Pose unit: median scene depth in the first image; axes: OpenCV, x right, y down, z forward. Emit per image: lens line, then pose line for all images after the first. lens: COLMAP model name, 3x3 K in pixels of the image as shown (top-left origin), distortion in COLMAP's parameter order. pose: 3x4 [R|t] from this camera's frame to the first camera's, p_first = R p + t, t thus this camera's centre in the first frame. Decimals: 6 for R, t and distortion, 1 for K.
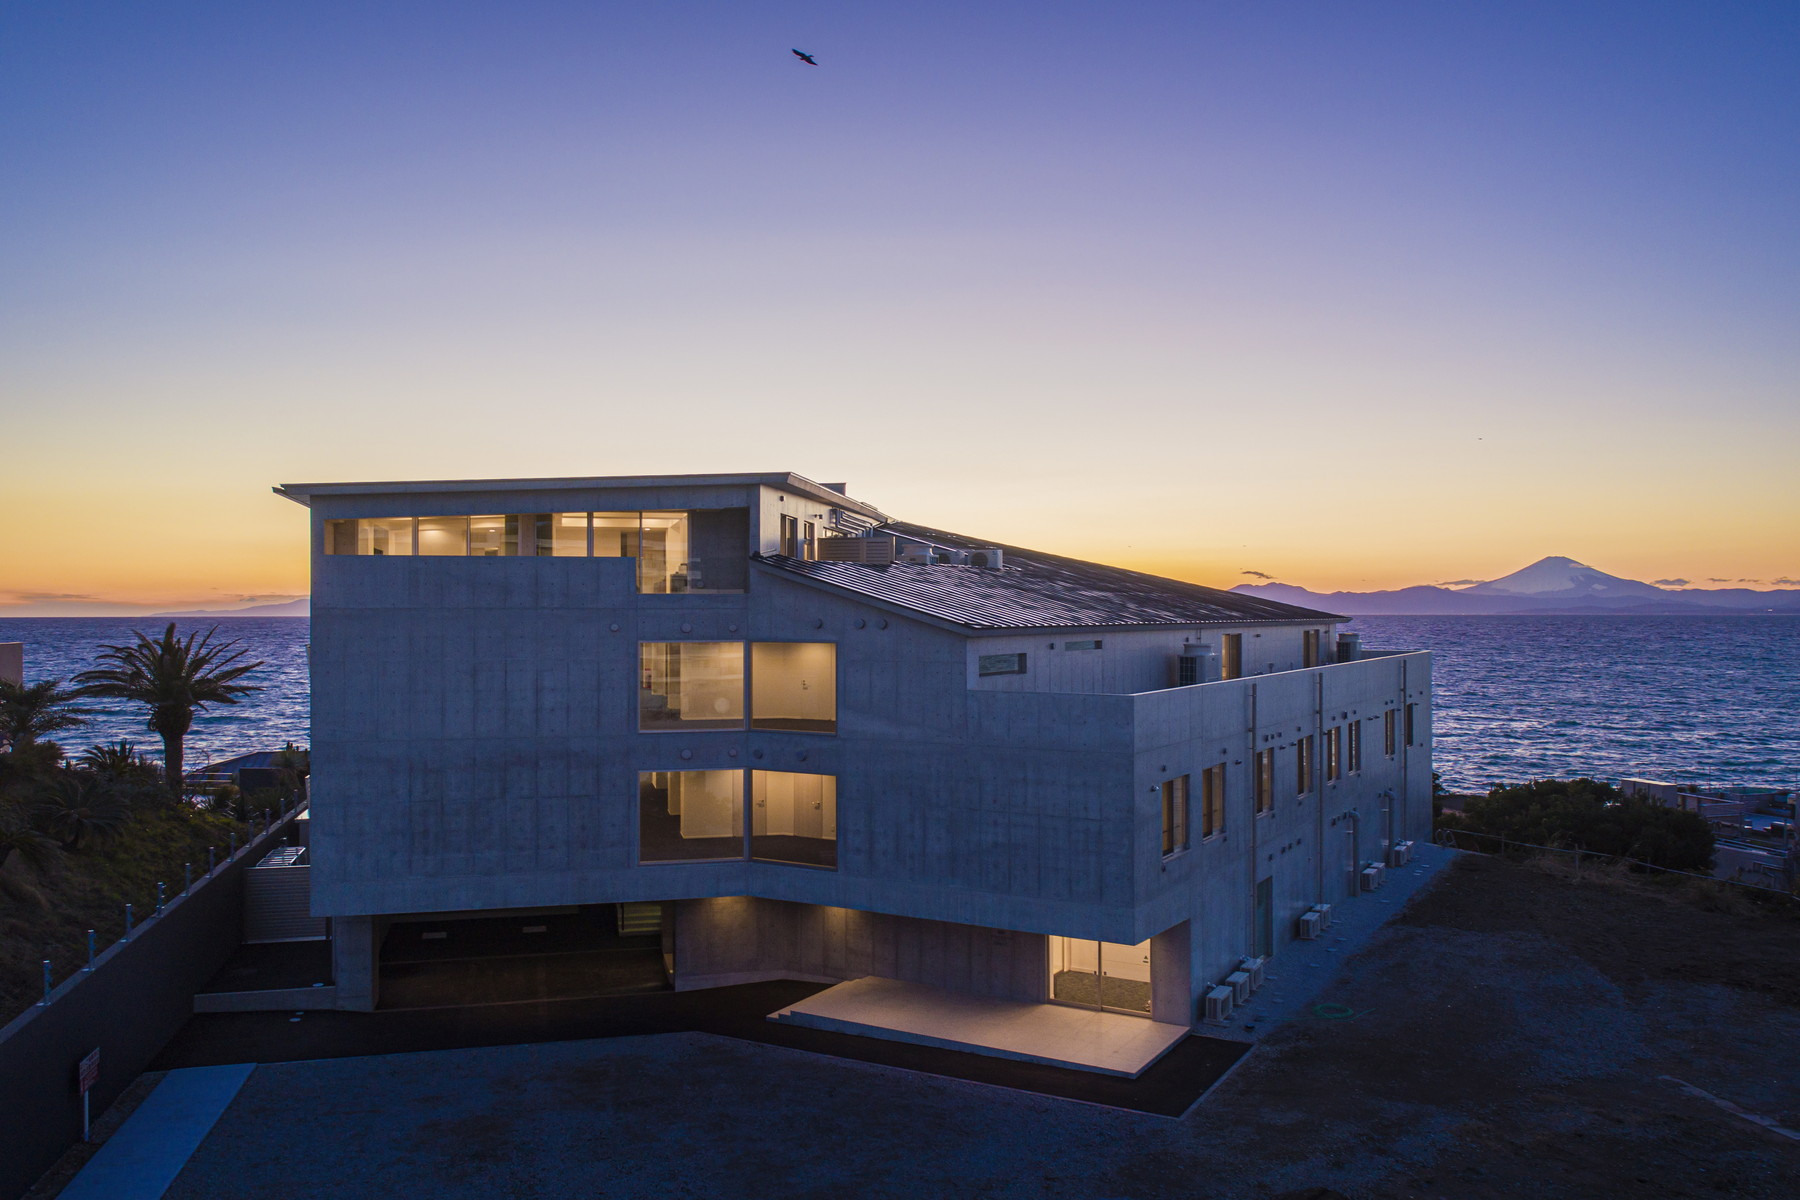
lens RADIAL K [[1251.5, 0, 893.4], [0, 1251.5, 589.0], [0, 0, 1]] dist [-0.017204, 0.004499]
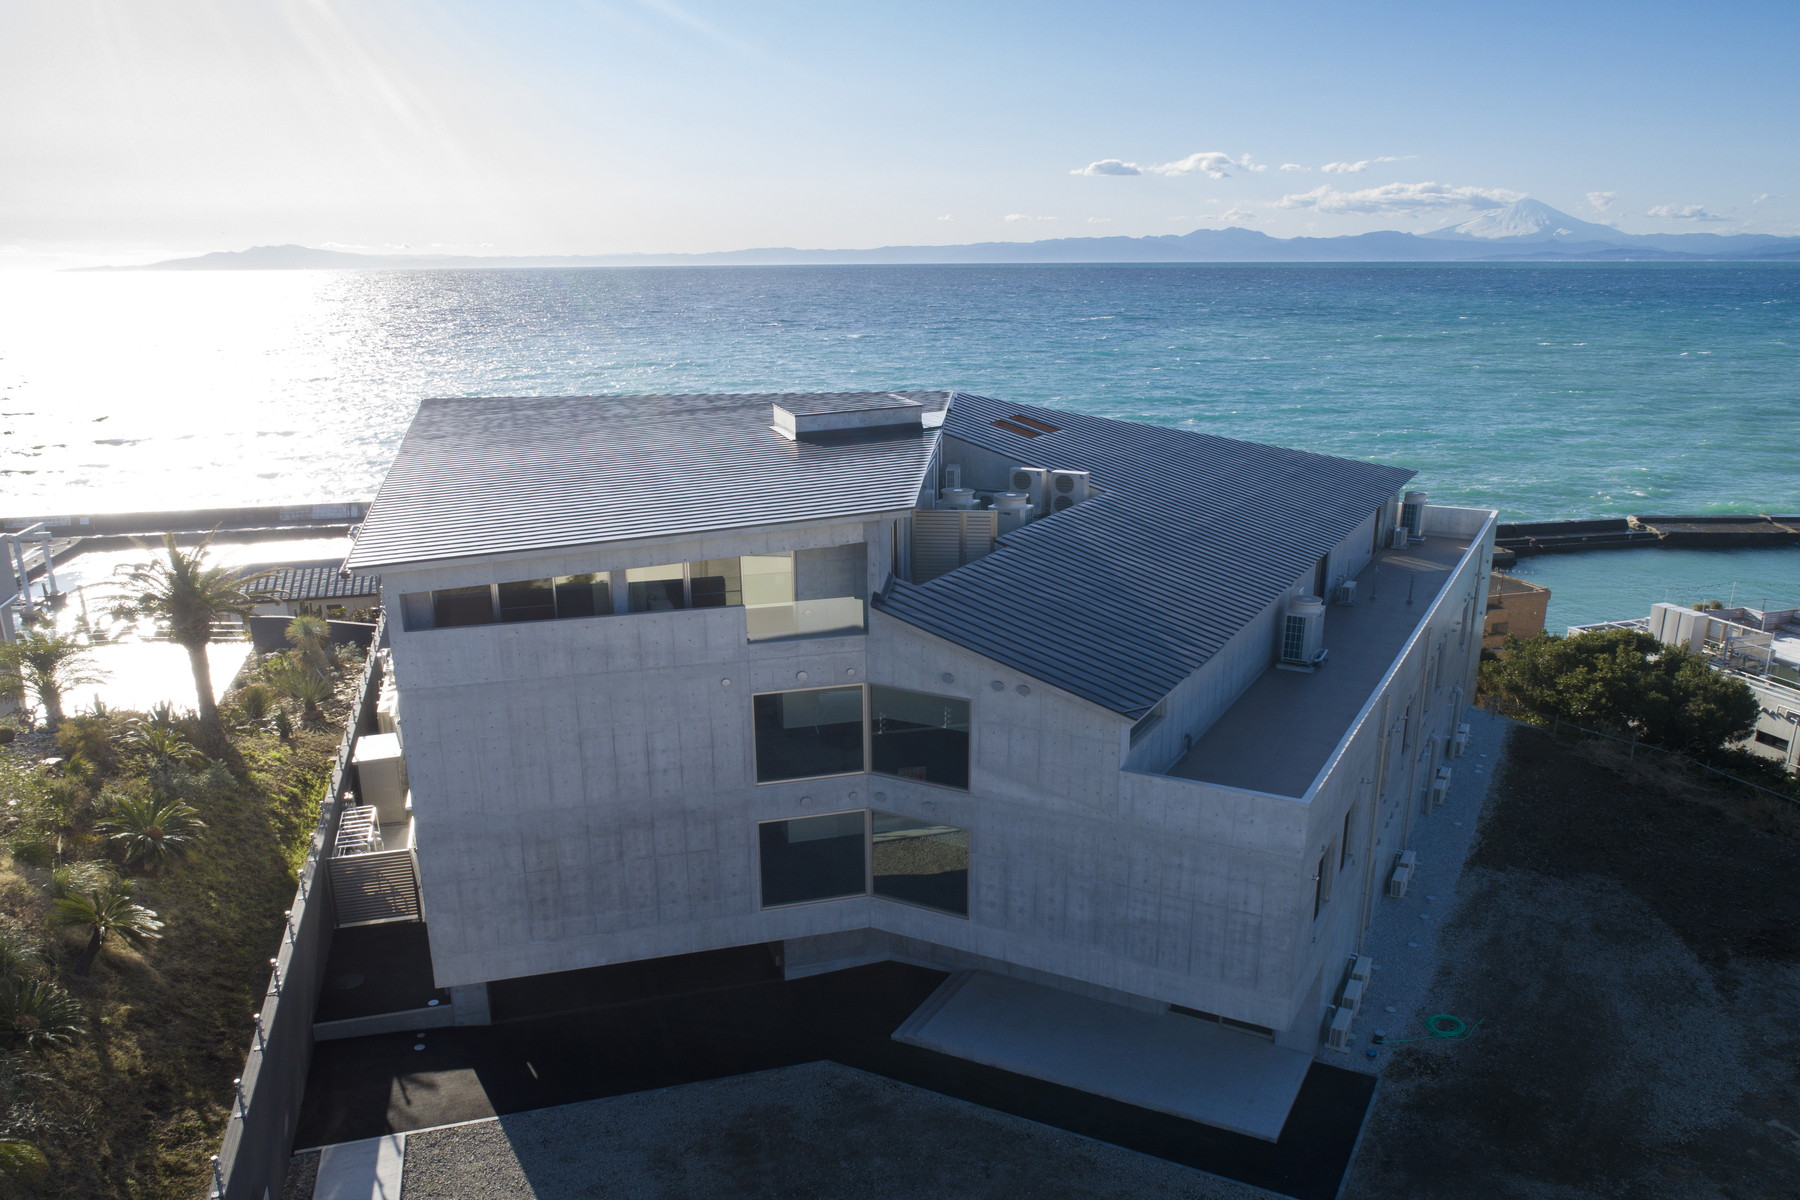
lens RADIAL K [[1251.5, 0, 894.1], [0, 1251.5, 637.9], [0, 0, 1]] dist [-0.017204, 0.004499]
pose [[0.999335, -0.017536, 0.031954, -0.130371], [0.007159, 0.954021, 0.299655, -0.278789], [-0.035740, -0.299227, 0.953512, 0.131354]]
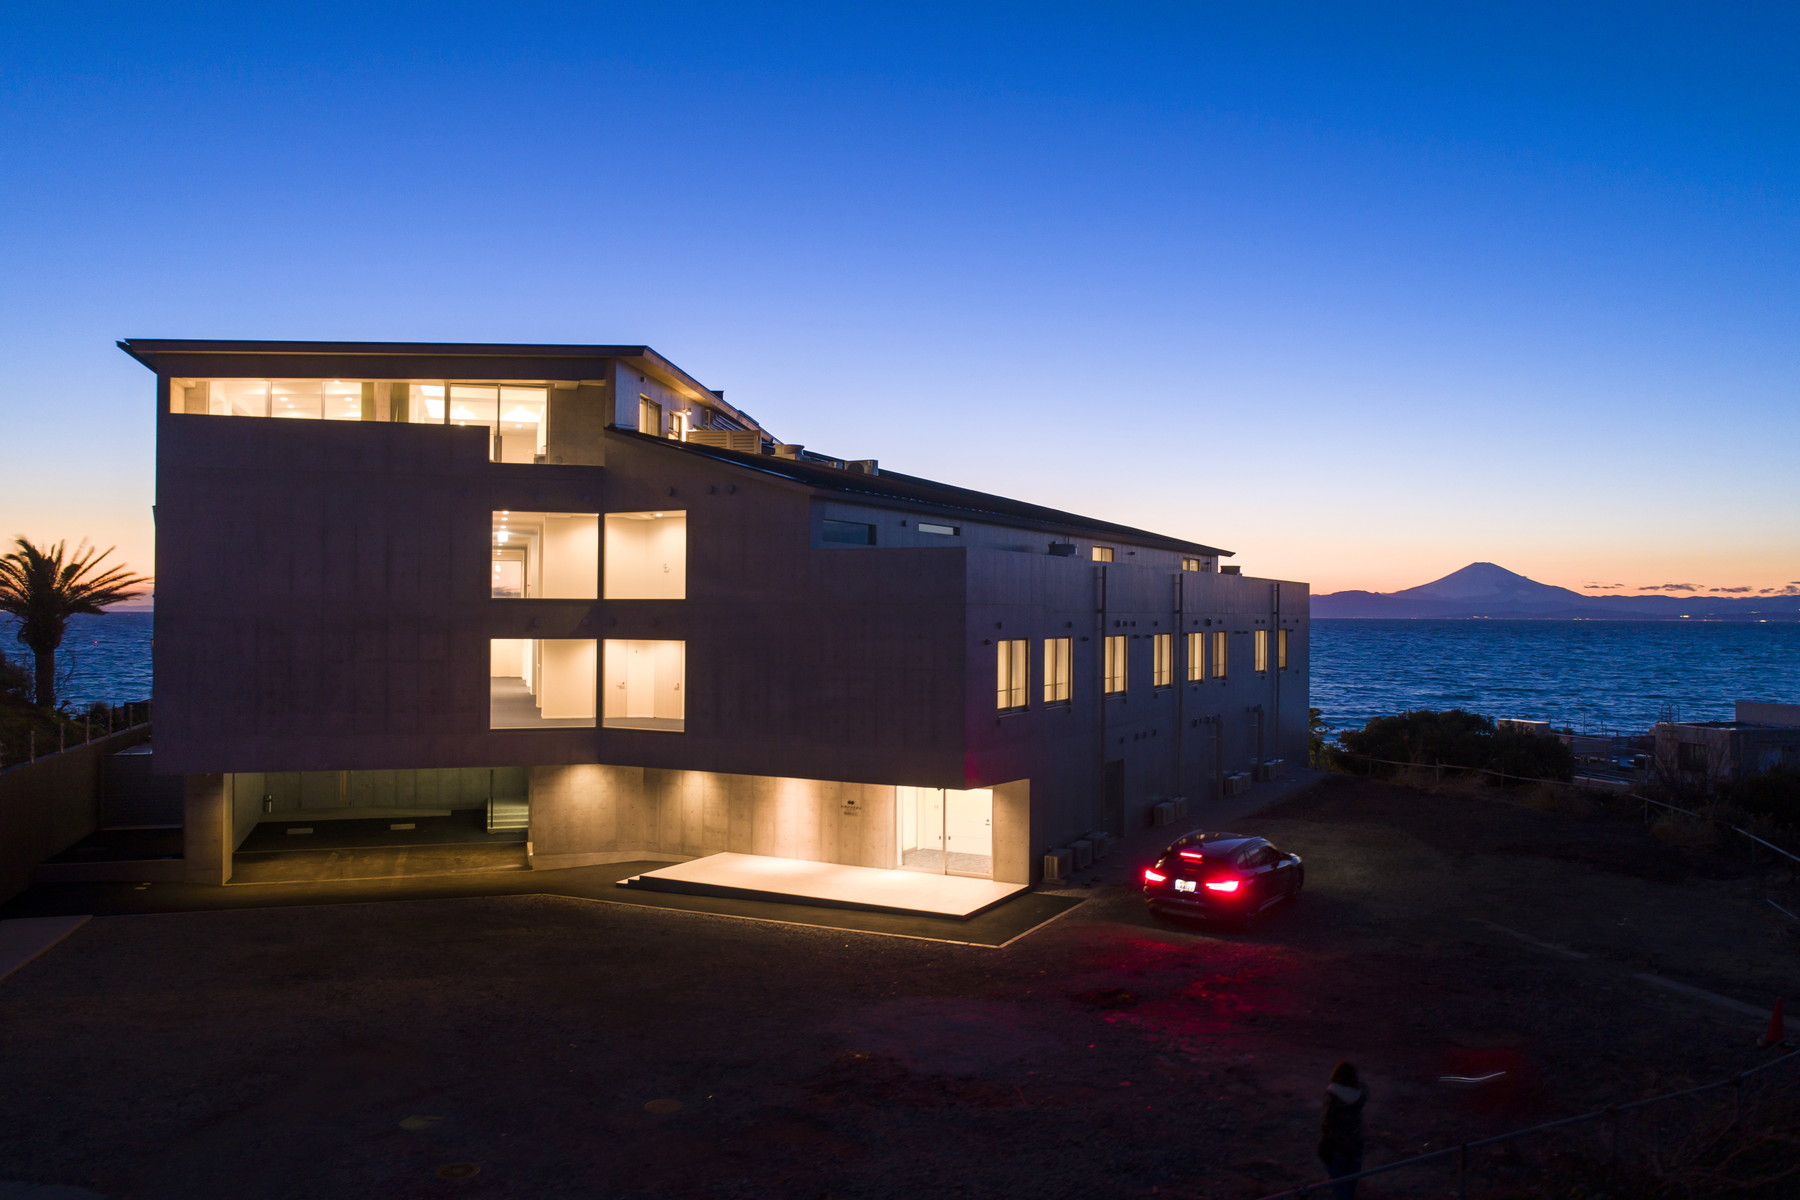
lens RADIAL K [[1251.5, 0, 884.0], [0, 1251.5, 580.1], [0, 0, 1]] dist [-0.017204, 0.004499]
pose [[0.999073, 0.008335, 0.042235, 0.071854], [-0.008064, 0.999946, -0.006595, 0.105221], [-0.042288, 0.006249, 0.999086, -0.020772]]
